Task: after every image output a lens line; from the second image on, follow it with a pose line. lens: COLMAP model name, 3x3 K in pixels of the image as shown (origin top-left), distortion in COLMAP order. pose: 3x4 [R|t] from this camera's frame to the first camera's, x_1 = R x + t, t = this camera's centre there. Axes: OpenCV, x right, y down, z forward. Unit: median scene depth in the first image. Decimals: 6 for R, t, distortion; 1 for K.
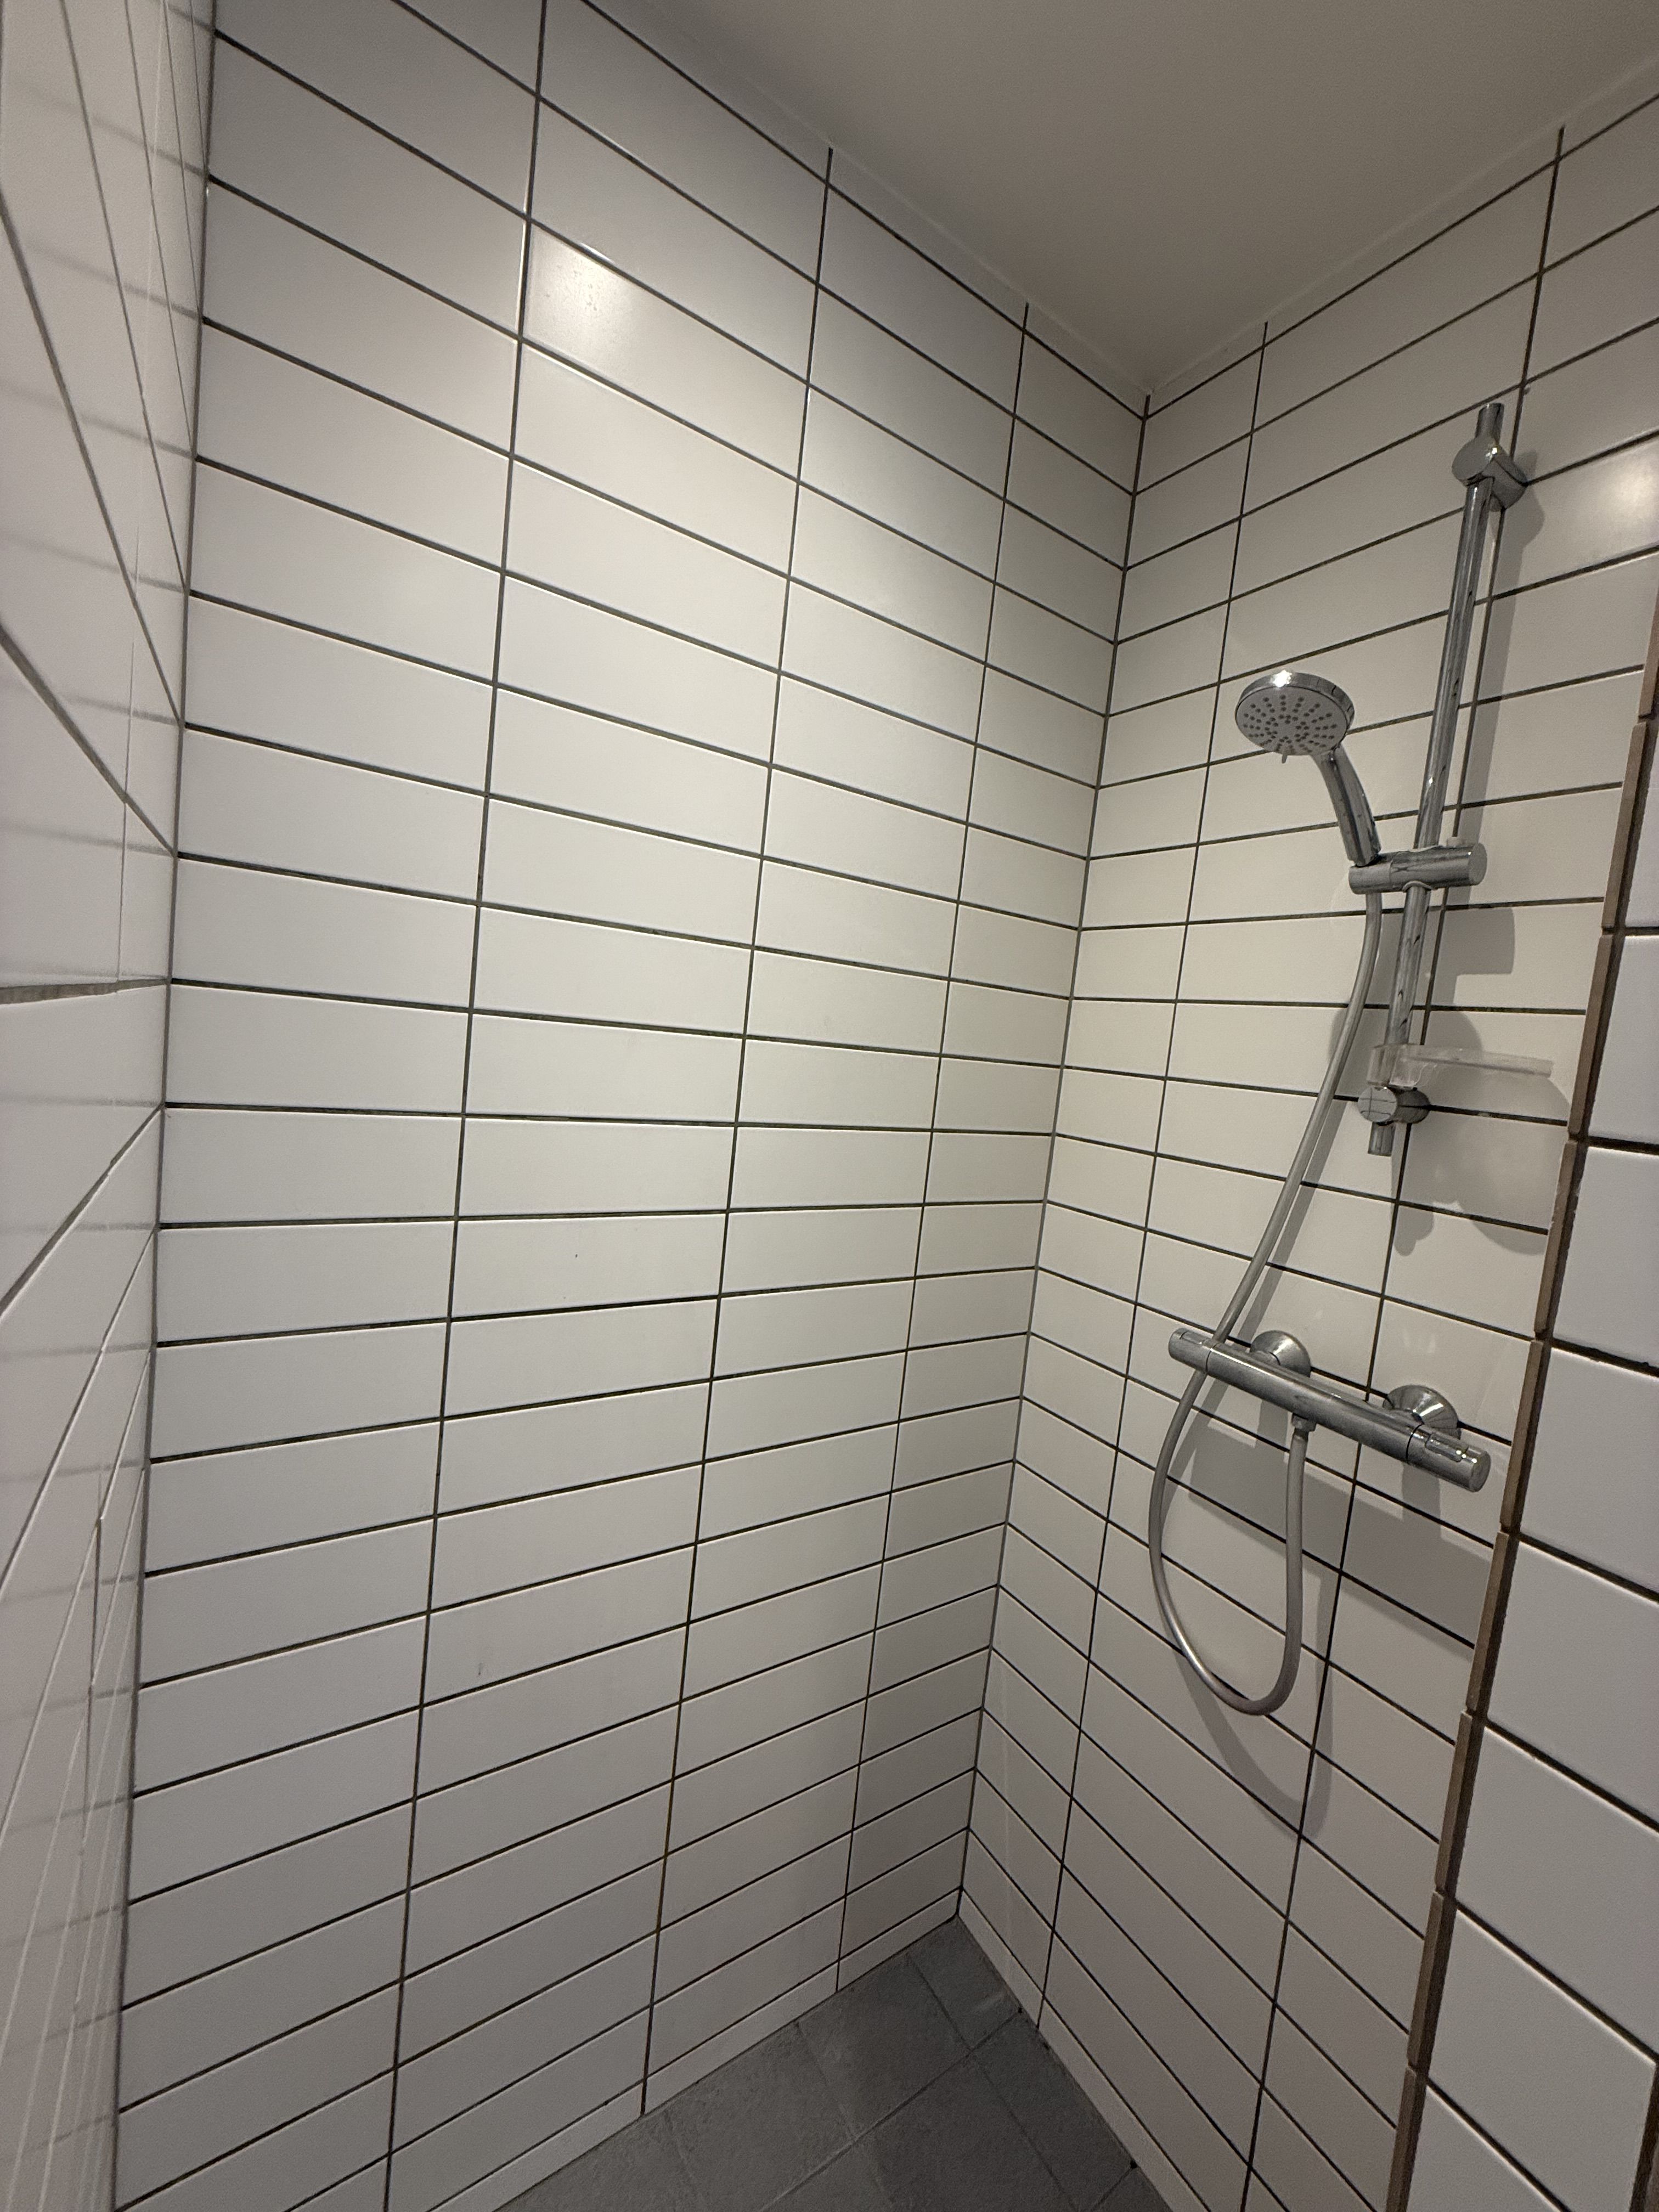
lens RADIAL K [[878.1, 0, 840.6], [0, 878.1, 1103.1], [0, 0, 1]] dist [-0.000942, -0.000298]
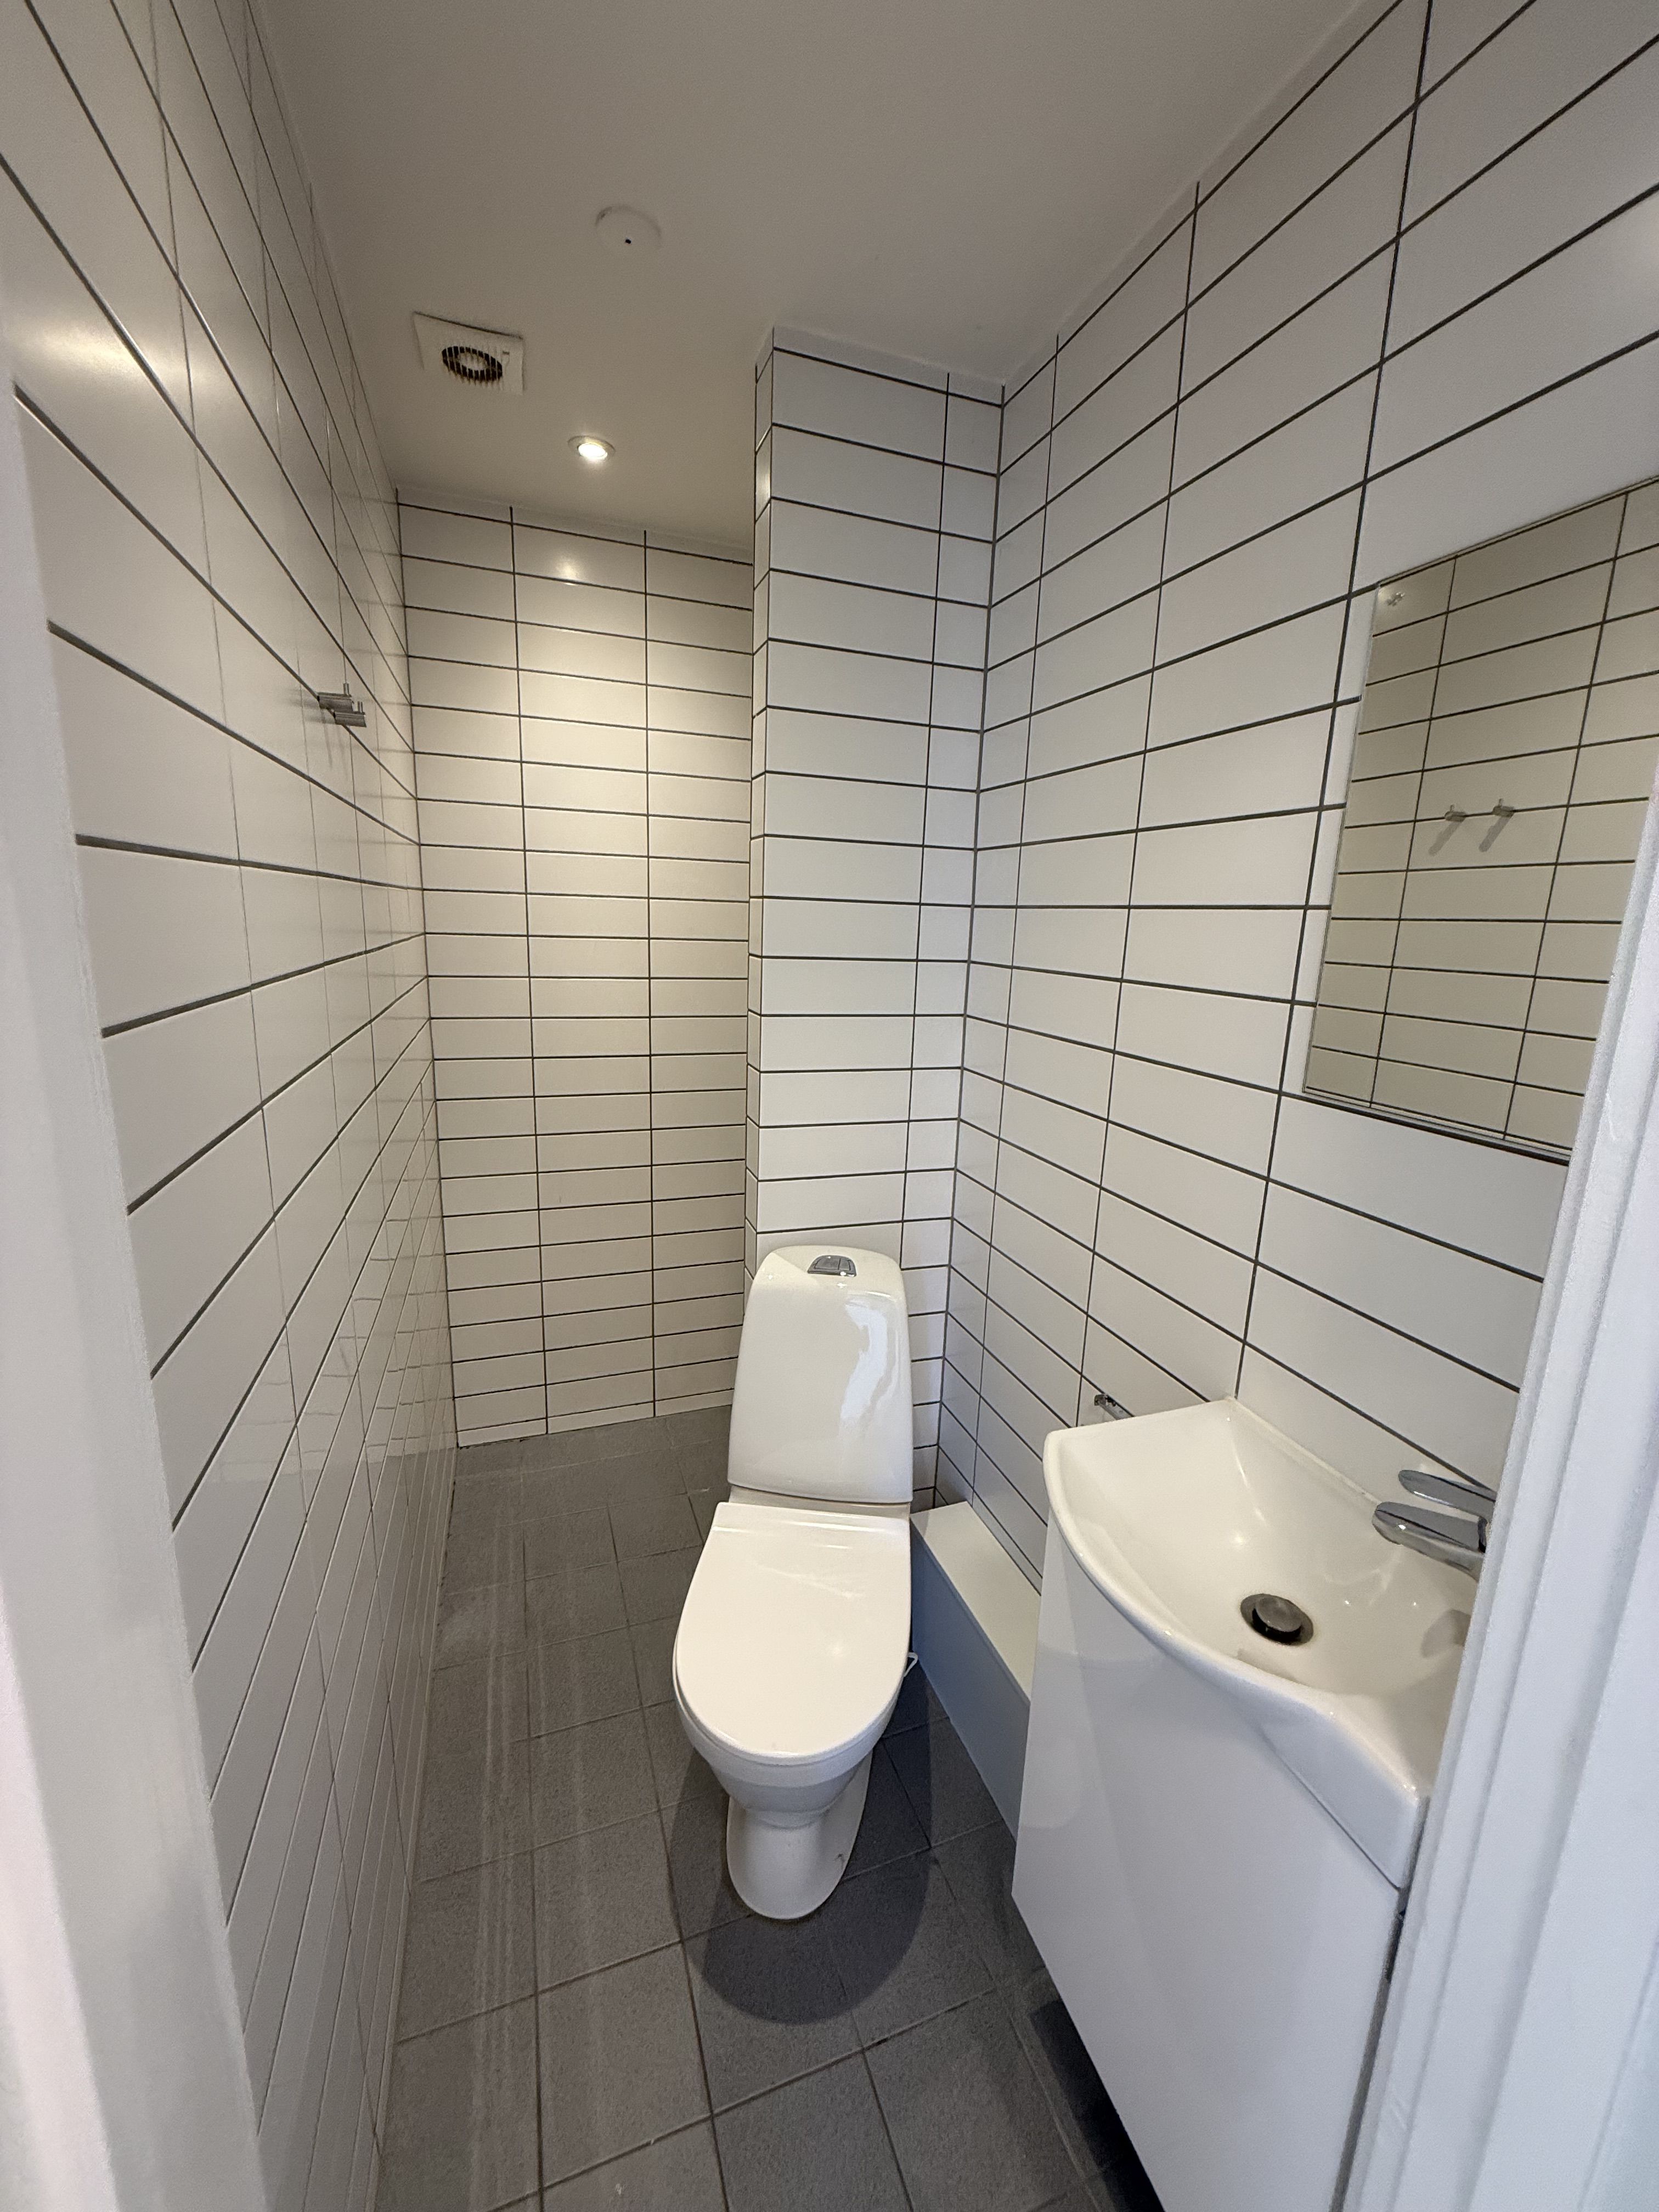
lens RADIAL K [[878.1, 0, 840.6], [0, 878.1, 1103.1], [0, 0, 1]] dist [-0.000942, -0.000298]
pose [[0.974359, -0.035507, -0.222178, 0.973672], [0.058072, 0.993699, 0.095868, 0.178215], [0.217374, -0.106312, 0.970281, -1.279166]]
